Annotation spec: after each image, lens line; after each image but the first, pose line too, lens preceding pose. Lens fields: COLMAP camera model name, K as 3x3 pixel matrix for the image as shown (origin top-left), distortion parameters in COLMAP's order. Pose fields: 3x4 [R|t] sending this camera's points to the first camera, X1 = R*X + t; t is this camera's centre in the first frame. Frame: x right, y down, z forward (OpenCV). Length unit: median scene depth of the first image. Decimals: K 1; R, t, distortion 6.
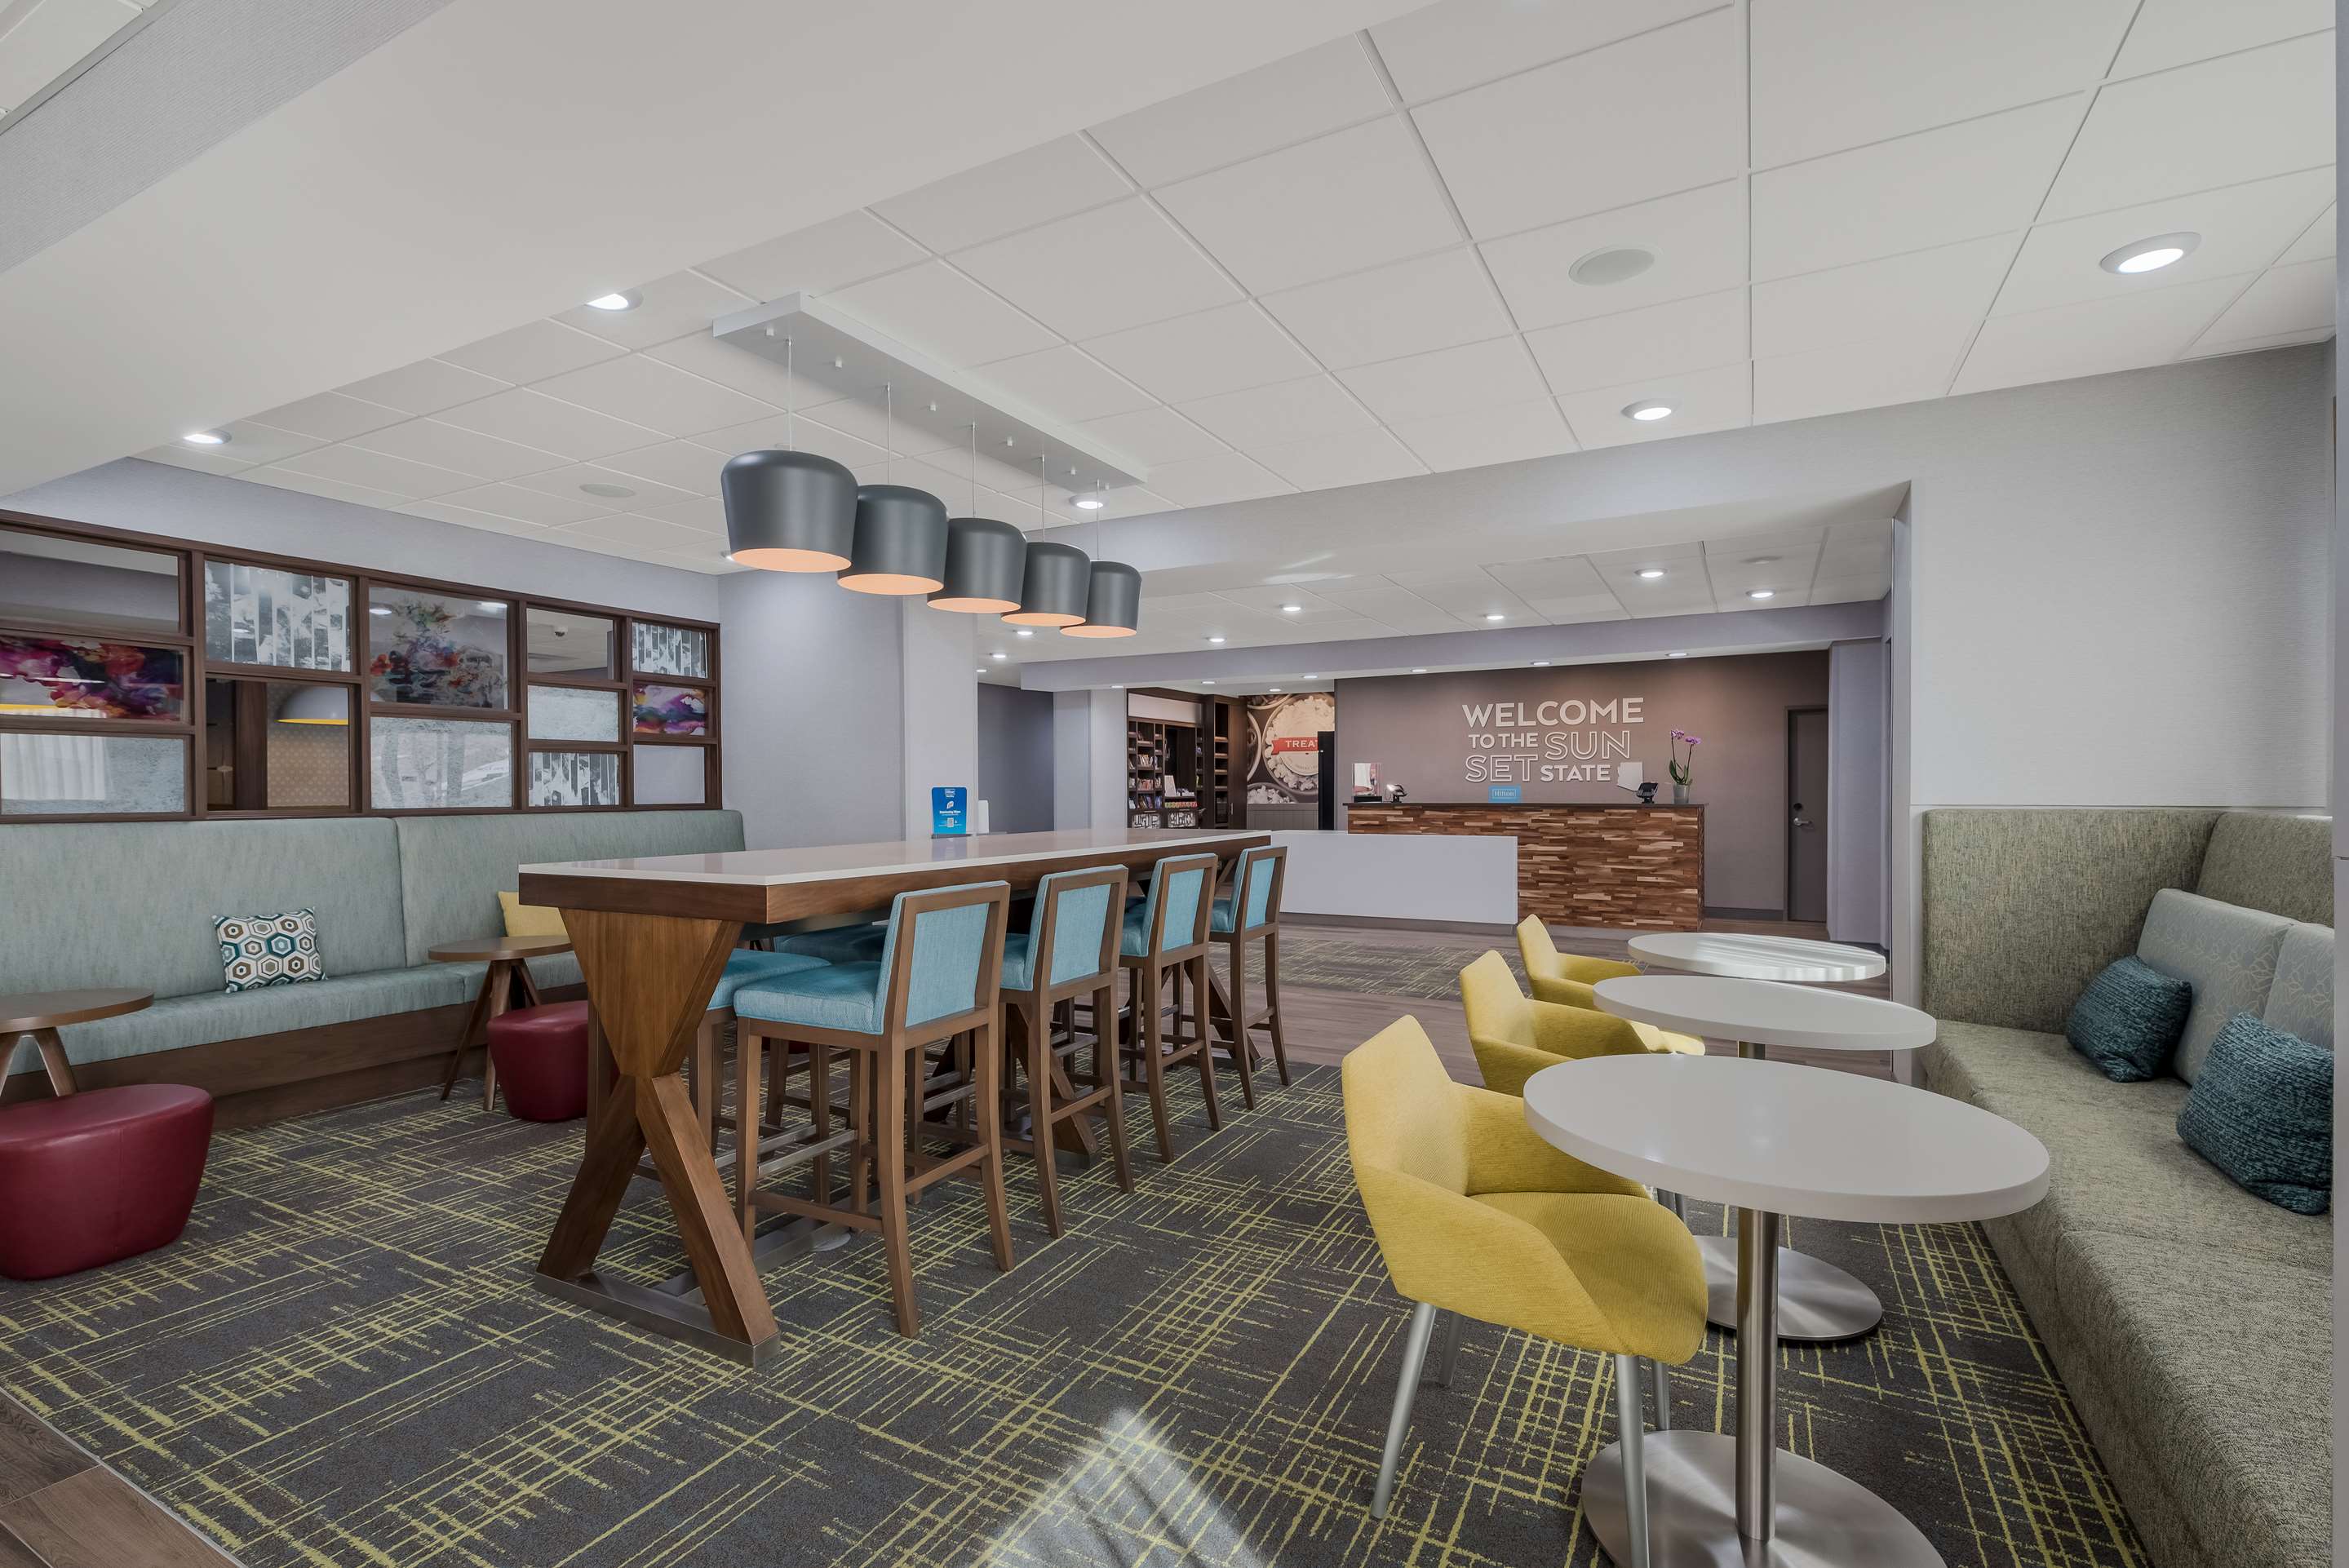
lens RADIAL K [[1075.0, 0, 1174.5], [0, 1075.0, 784.0], [0, 0, 1]] dist [0.009520, -0.000781]
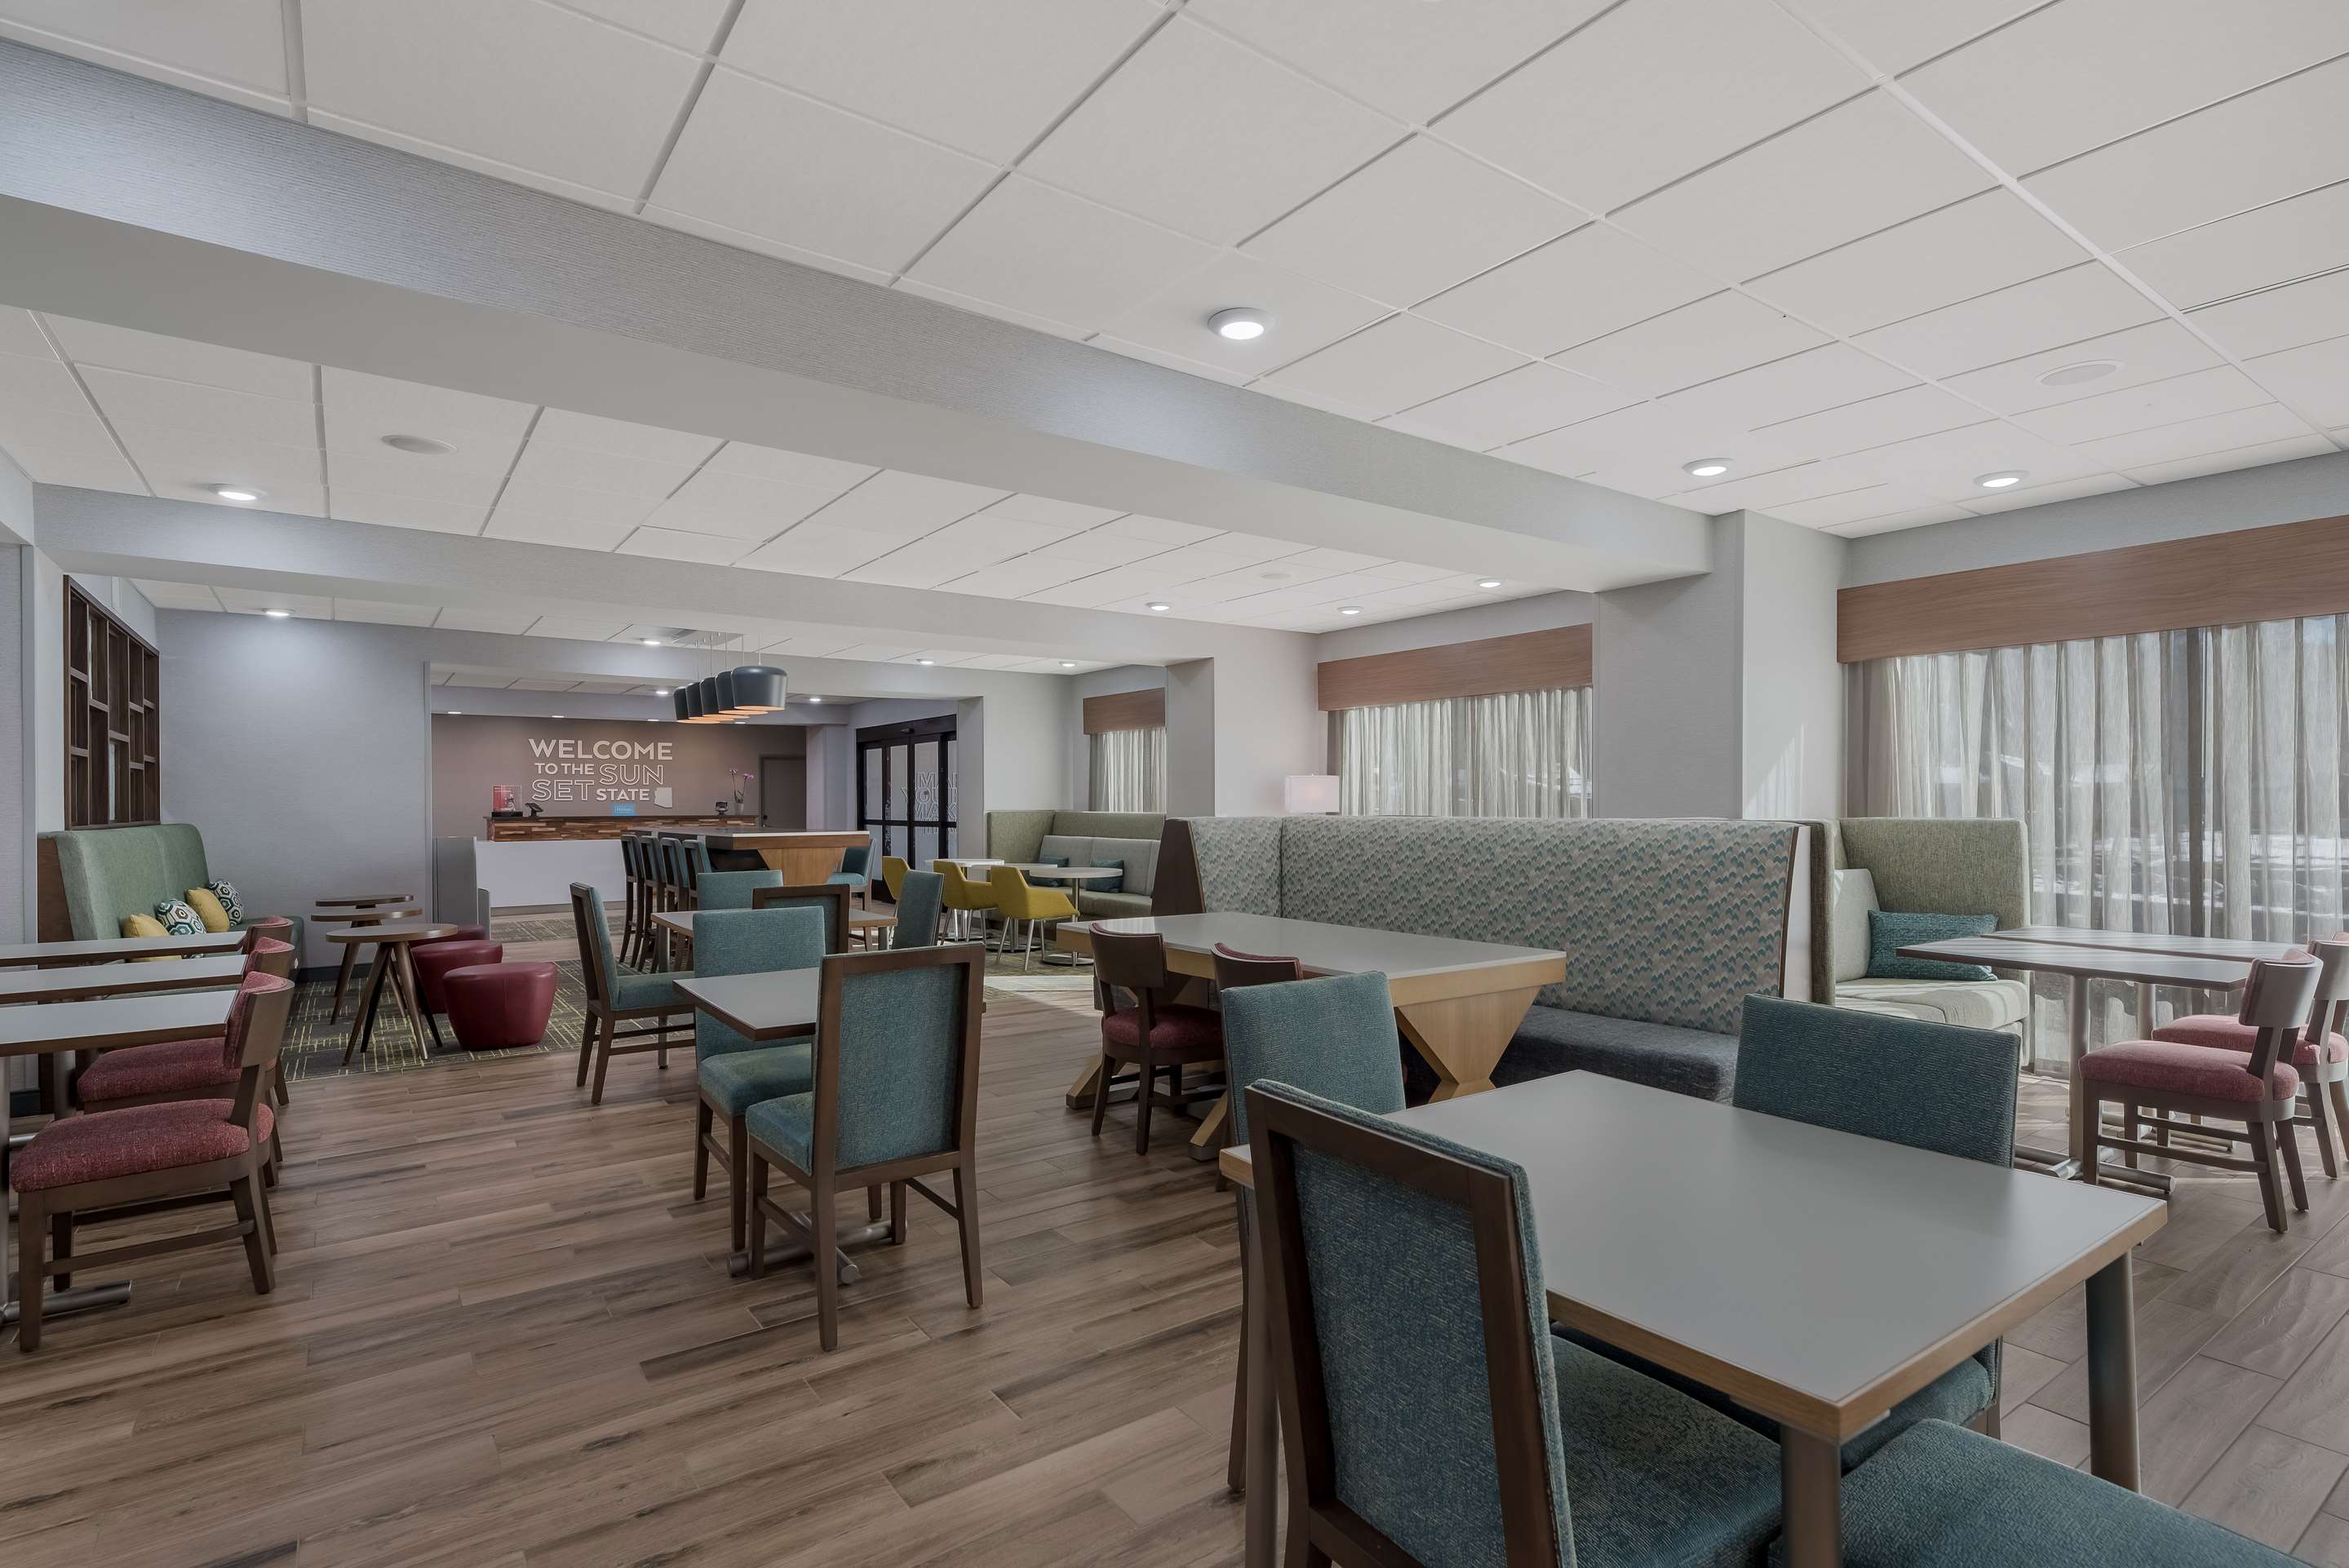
lens RADIAL K [[1151.4, 0, 1177.0], [0, 1151.4, 813.0], [0, 0, 1]] dist [0.001290, 0.000123]
pose [[0.433515, -0.002749, 0.901142, -0.637917], [-0.002086, 0.999990, 0.004055, 0.005365], [-0.901144, -0.003638, 0.433505, -0.262500]]
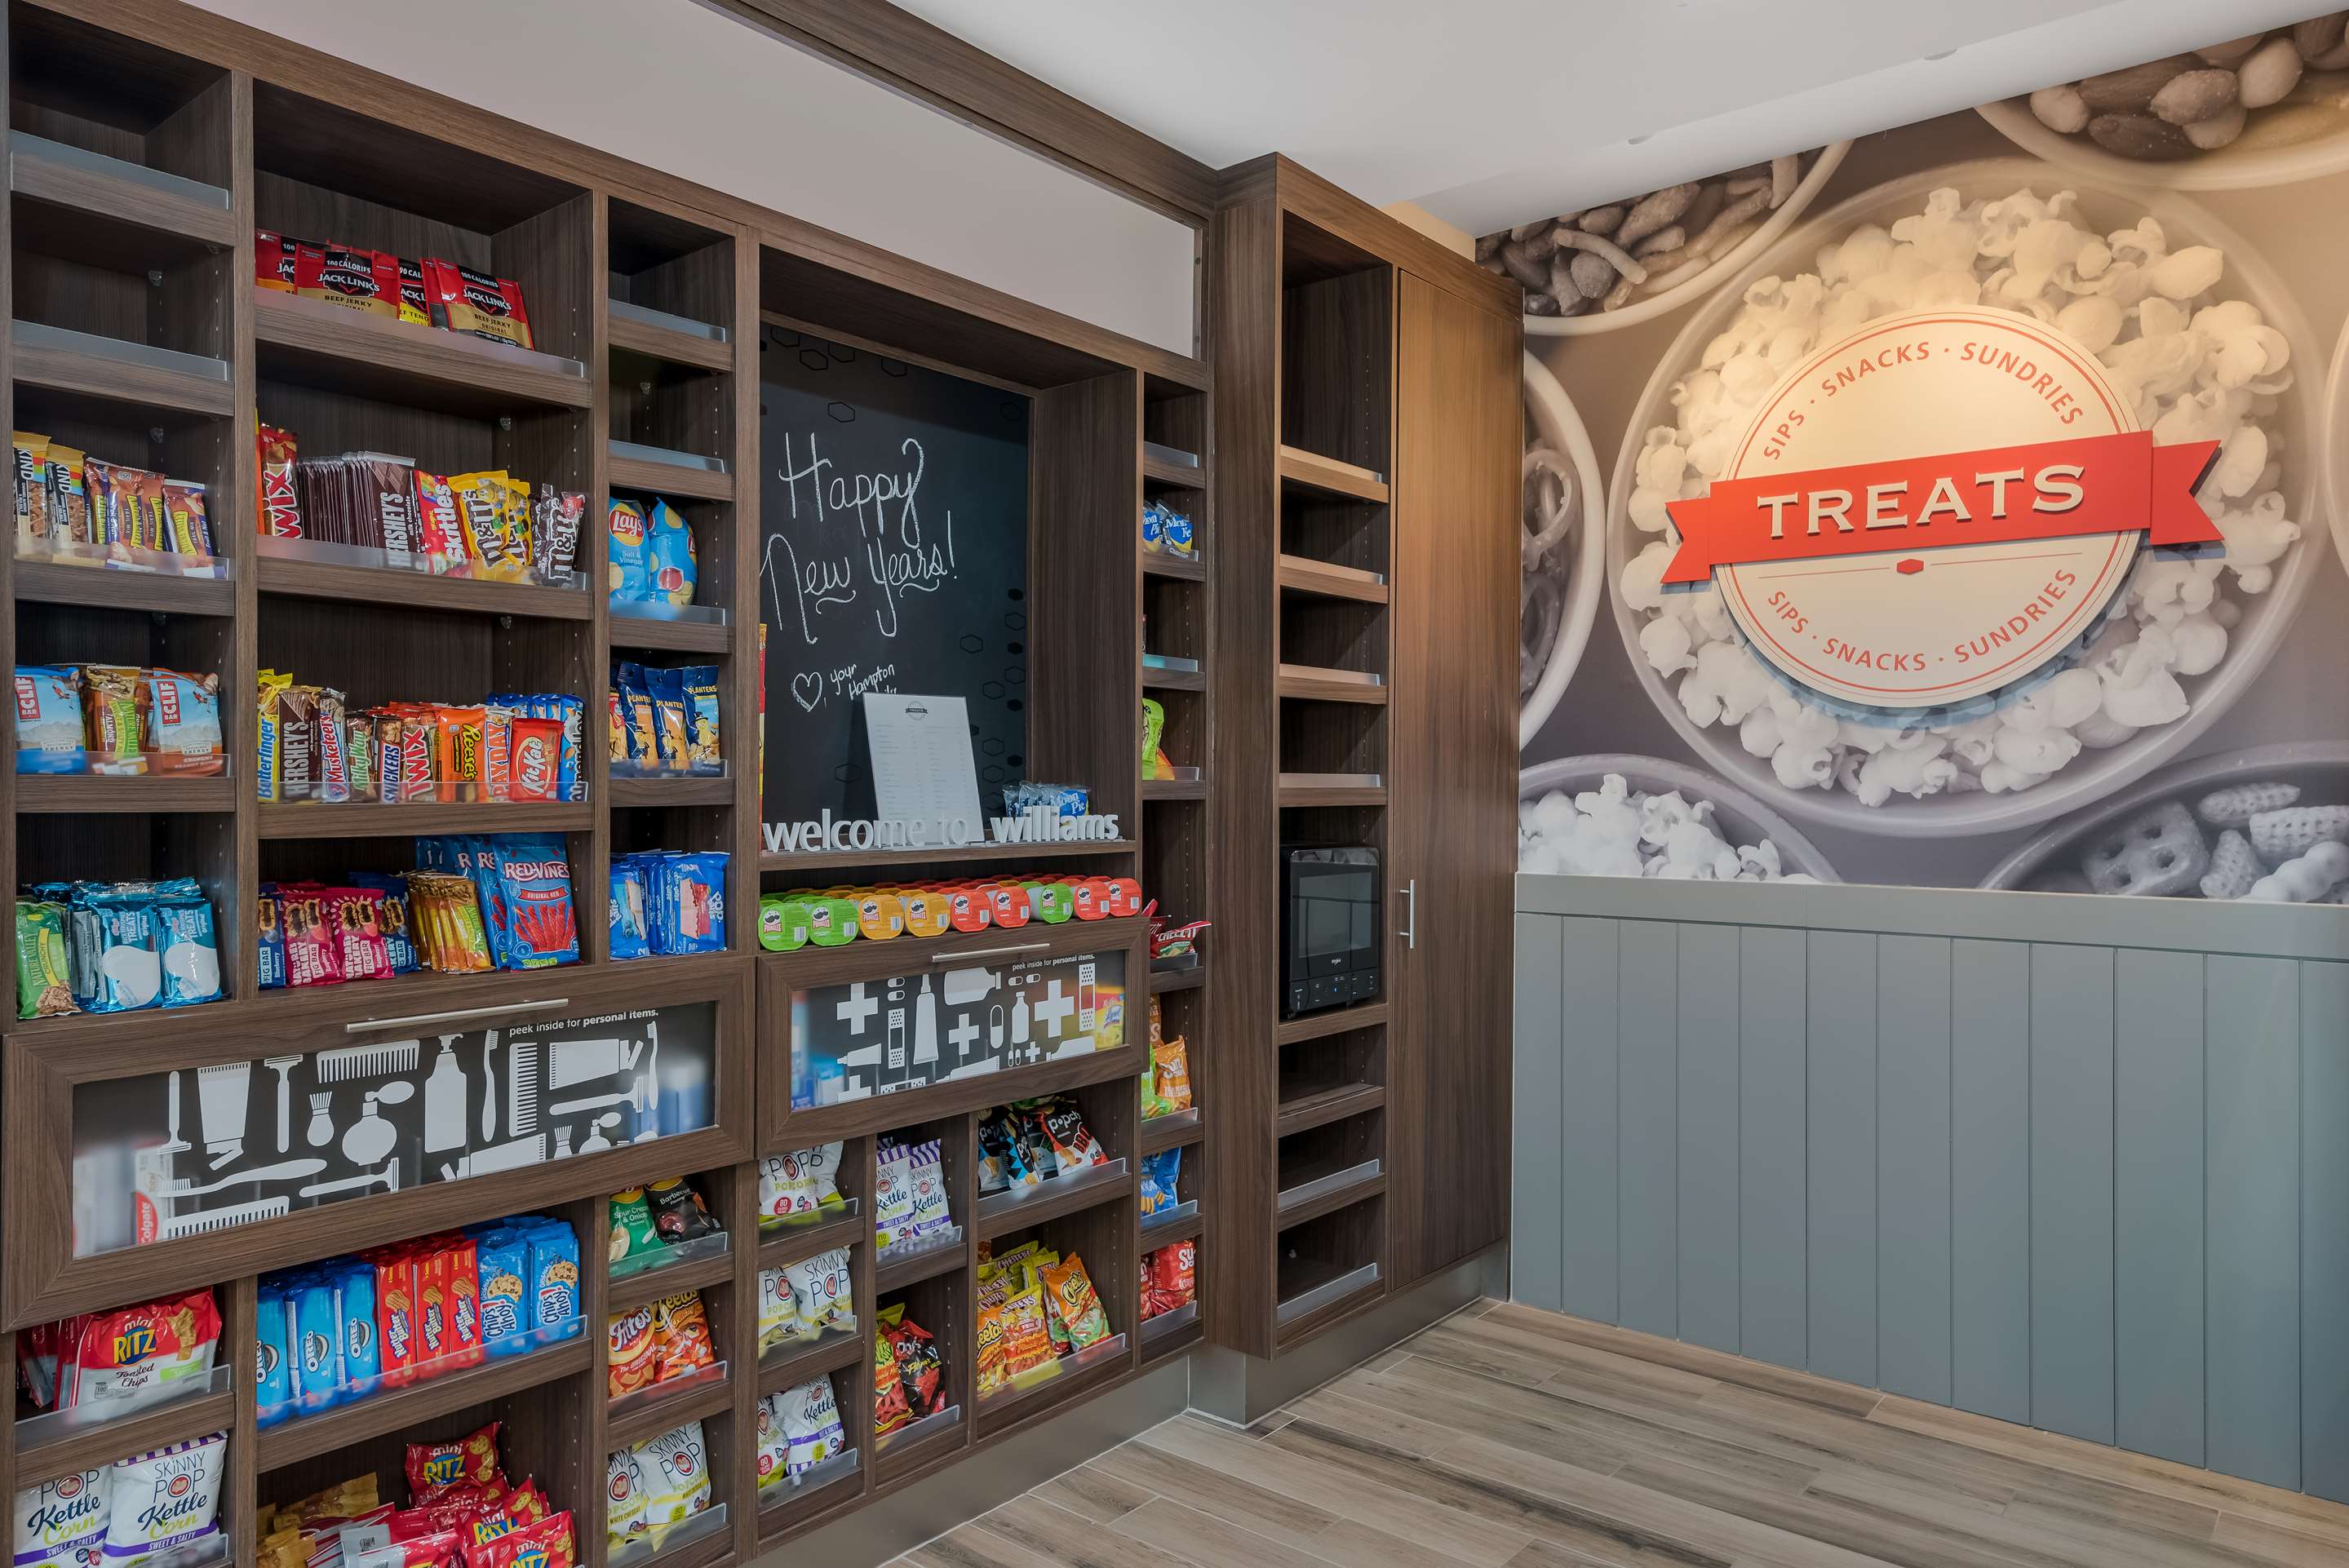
lens RADIAL K [[1521.1, 0, 1174.5], [0, 1521.1, 784.0], [0, 0, 1]] dist [0.020949, 0.000154]
pose [[0.981064, 0.005662, -0.193601, 0.082960], [-0.004655, 0.999973, 0.005657, 0.003079], [0.193628, -0.004649, 0.981064, 1.014541]]
